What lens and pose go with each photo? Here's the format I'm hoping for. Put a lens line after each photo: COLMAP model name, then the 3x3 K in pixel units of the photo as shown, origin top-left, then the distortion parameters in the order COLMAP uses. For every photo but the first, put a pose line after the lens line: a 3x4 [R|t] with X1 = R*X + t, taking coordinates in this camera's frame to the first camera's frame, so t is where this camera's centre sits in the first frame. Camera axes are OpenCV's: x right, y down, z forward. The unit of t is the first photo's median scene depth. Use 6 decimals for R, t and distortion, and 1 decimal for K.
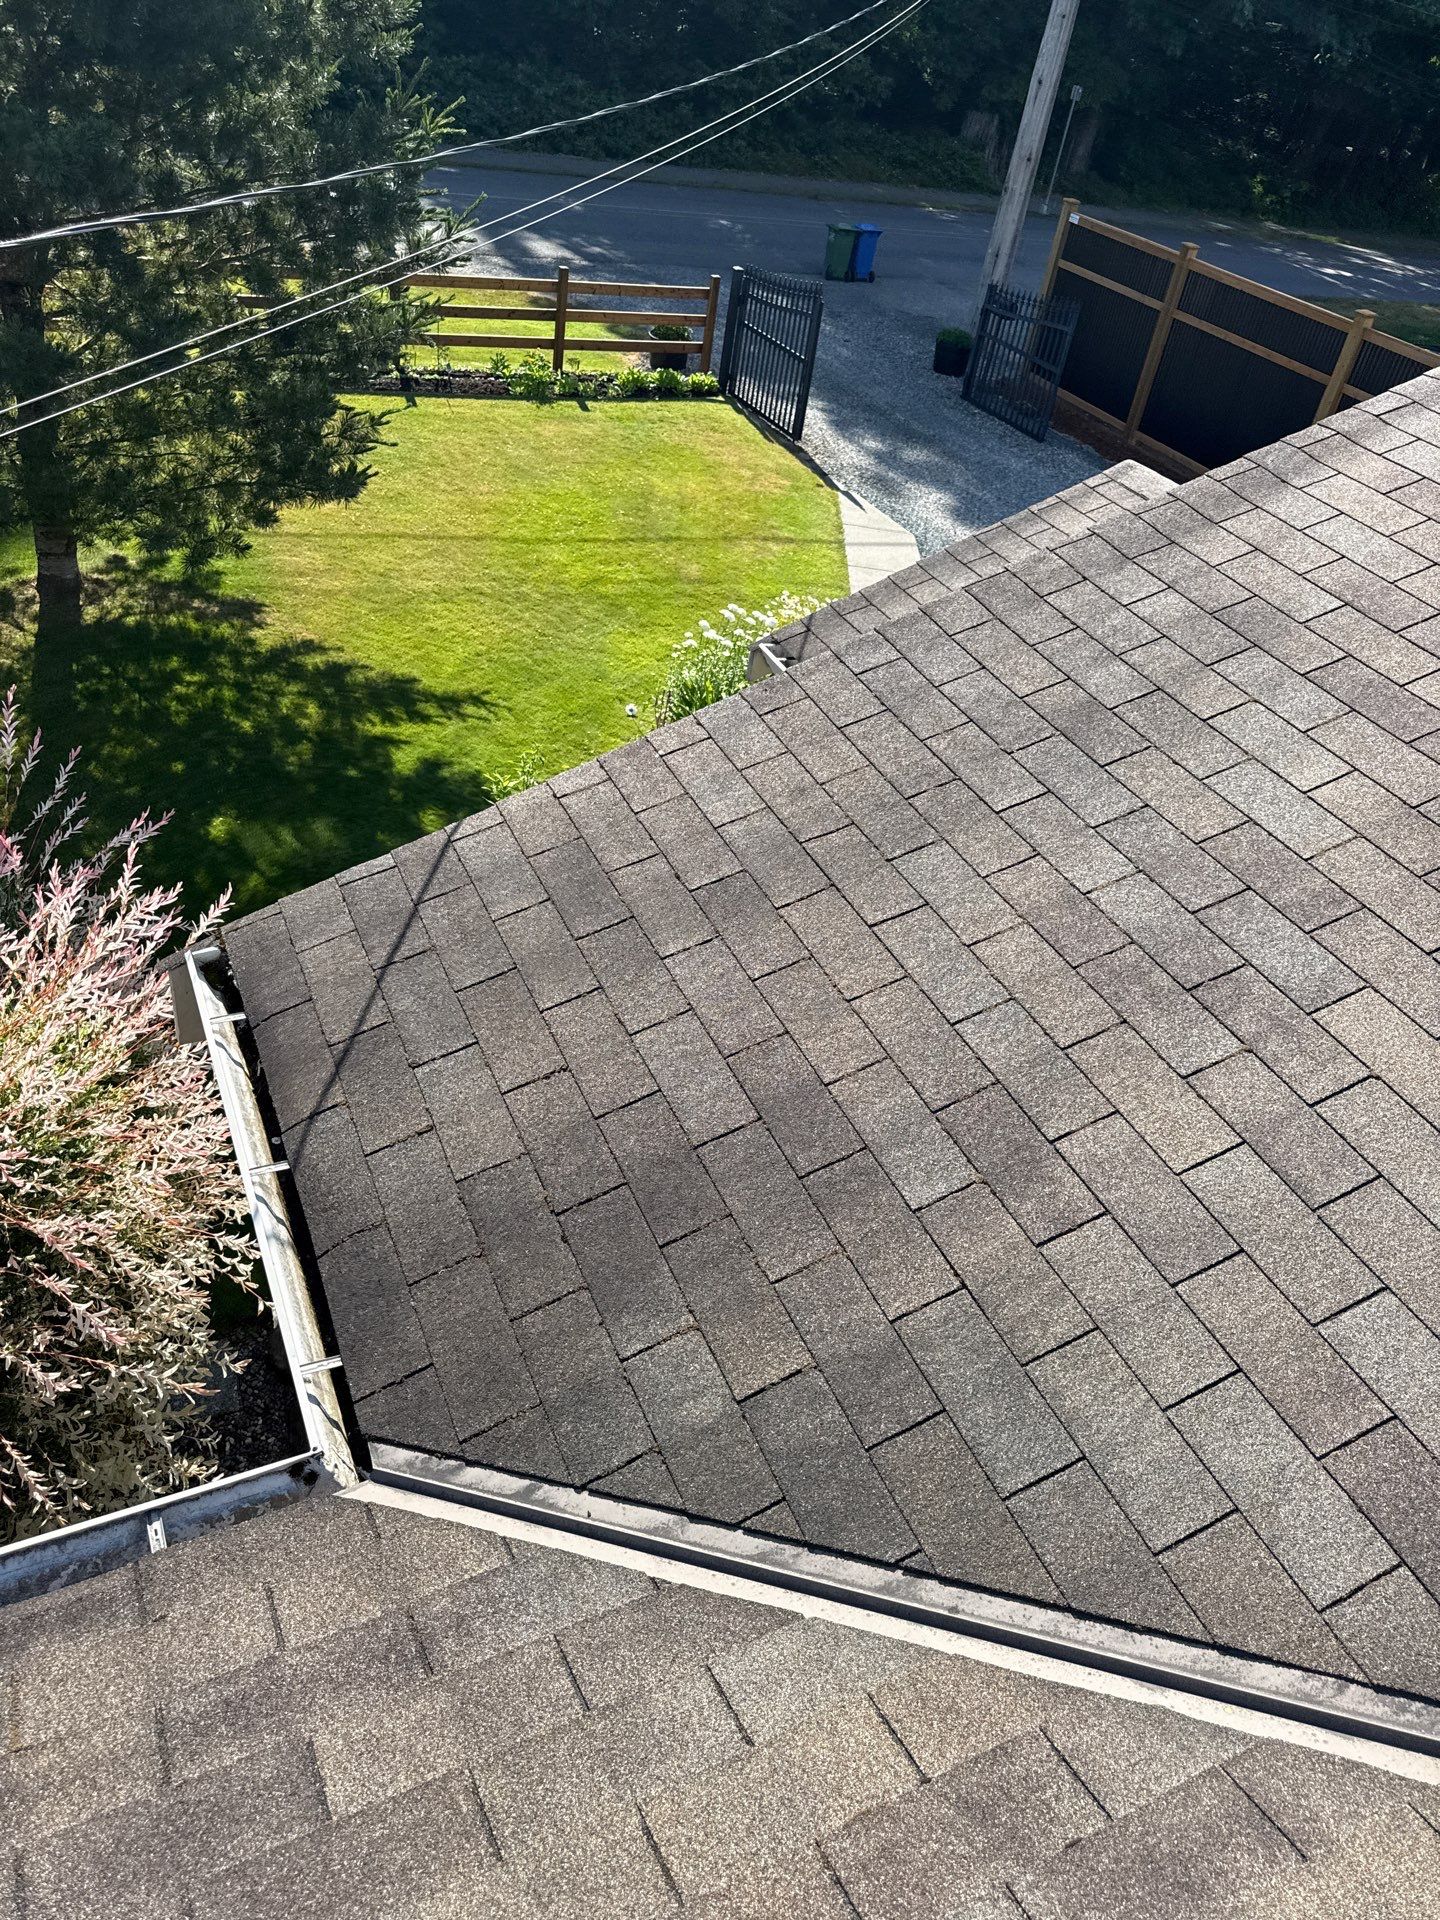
lens RADIAL K [[1353.9, 0, 712.1], [0, 1353.9, 964.9], [0, 0, 1]] dist [0.027834, -0.046926]
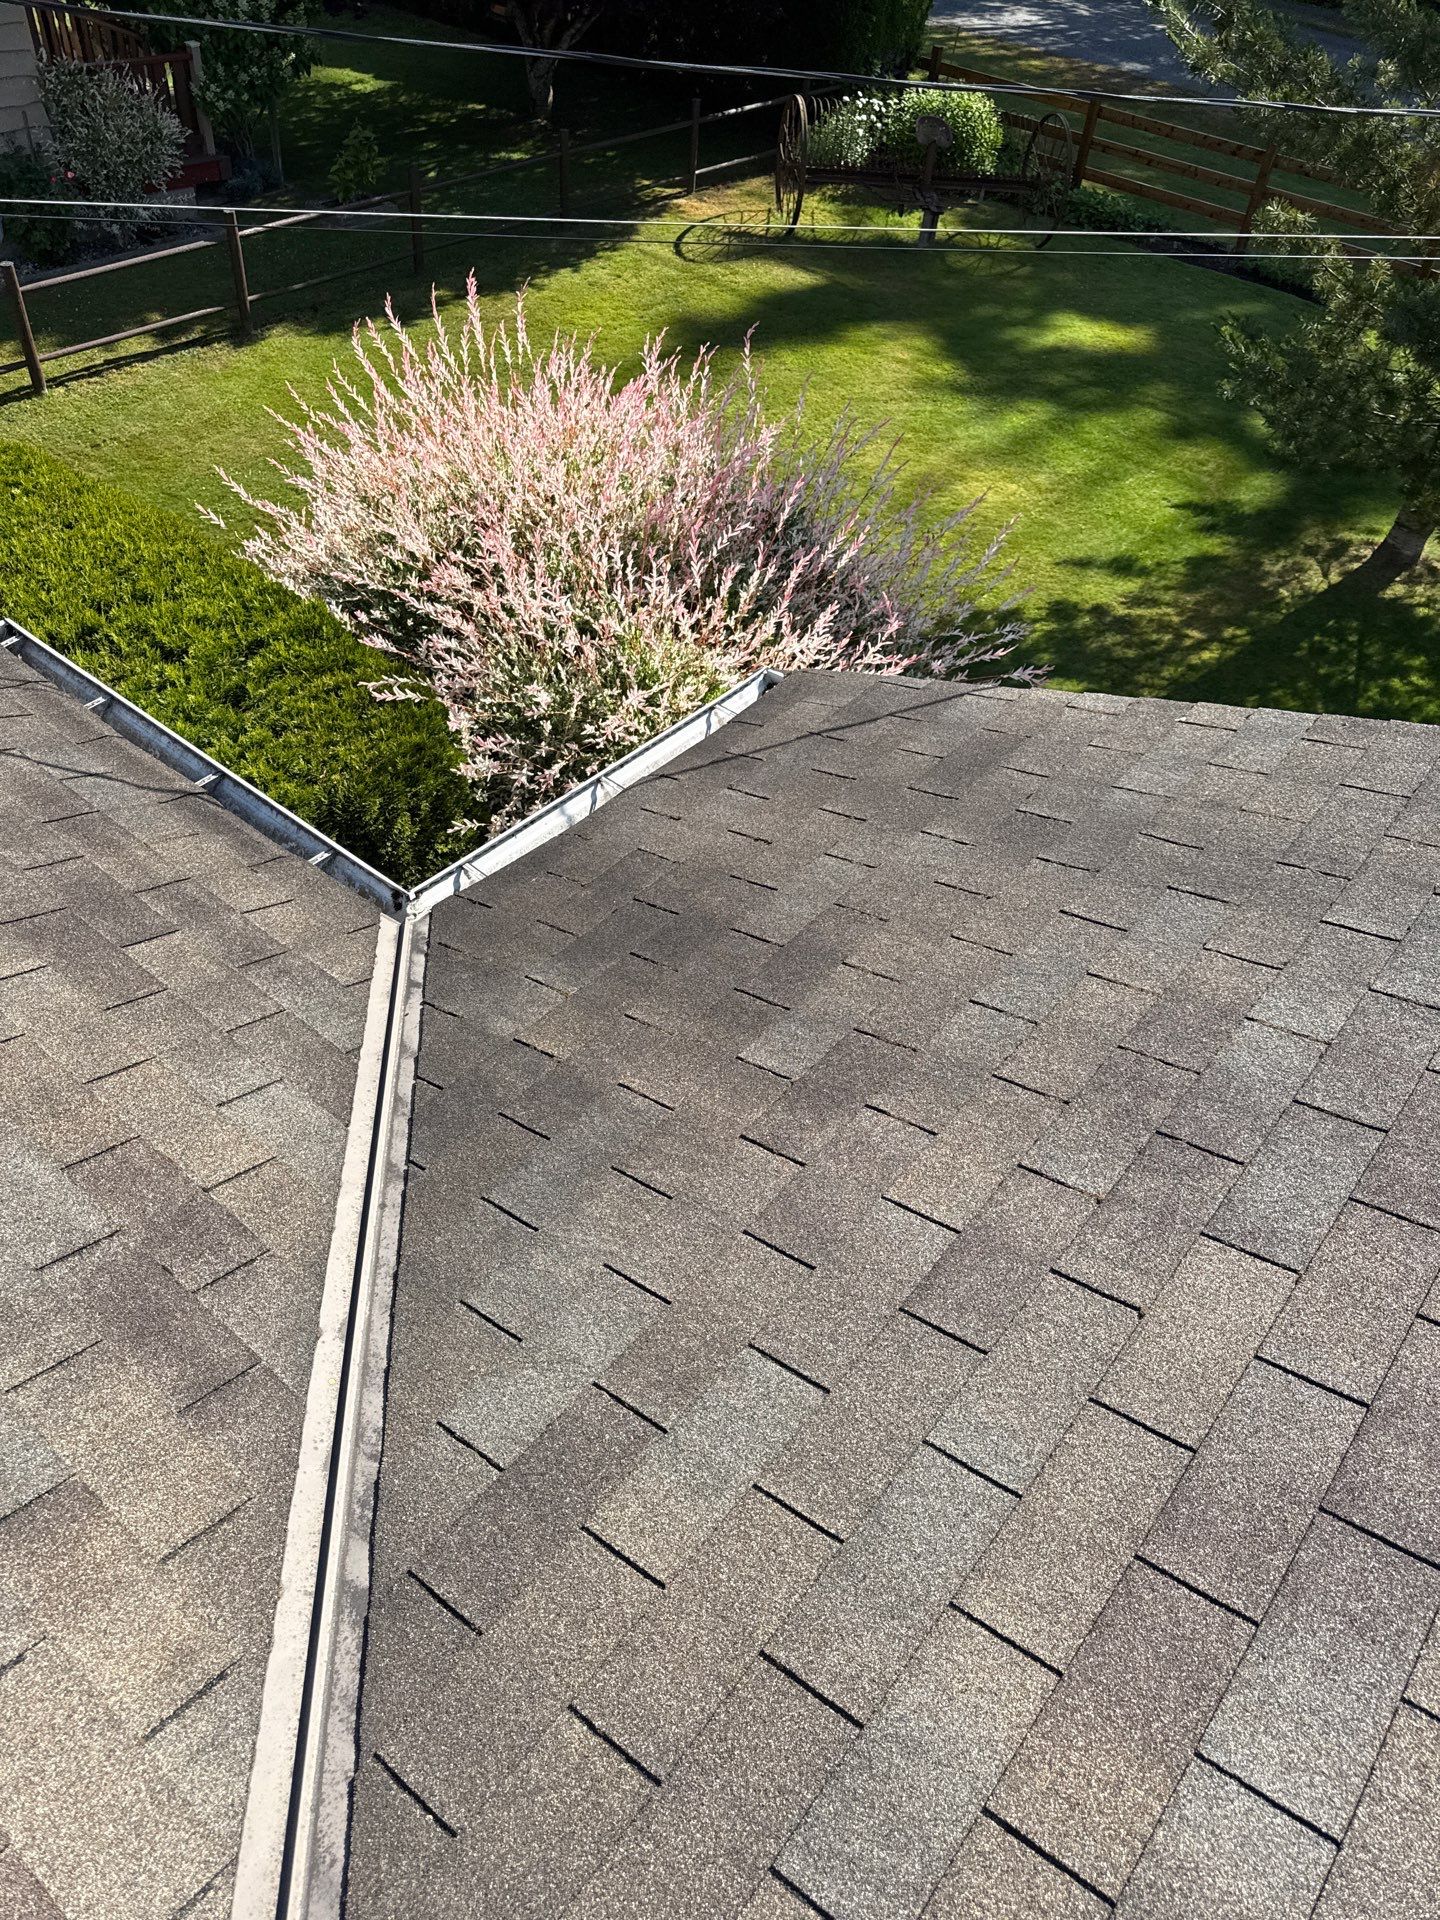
lens RADIAL K [[1353.9, 0, 734.7], [0, 1353.9, 950.2], [0, 0, 1]] dist [0.027834, -0.046926]
pose [[0.443746, 0.560582, -0.699169, 0.968656], [-0.572325, 0.777633, 0.260252, -0.173872], [0.689590, 0.284666, 0.665906, 0.342815]]
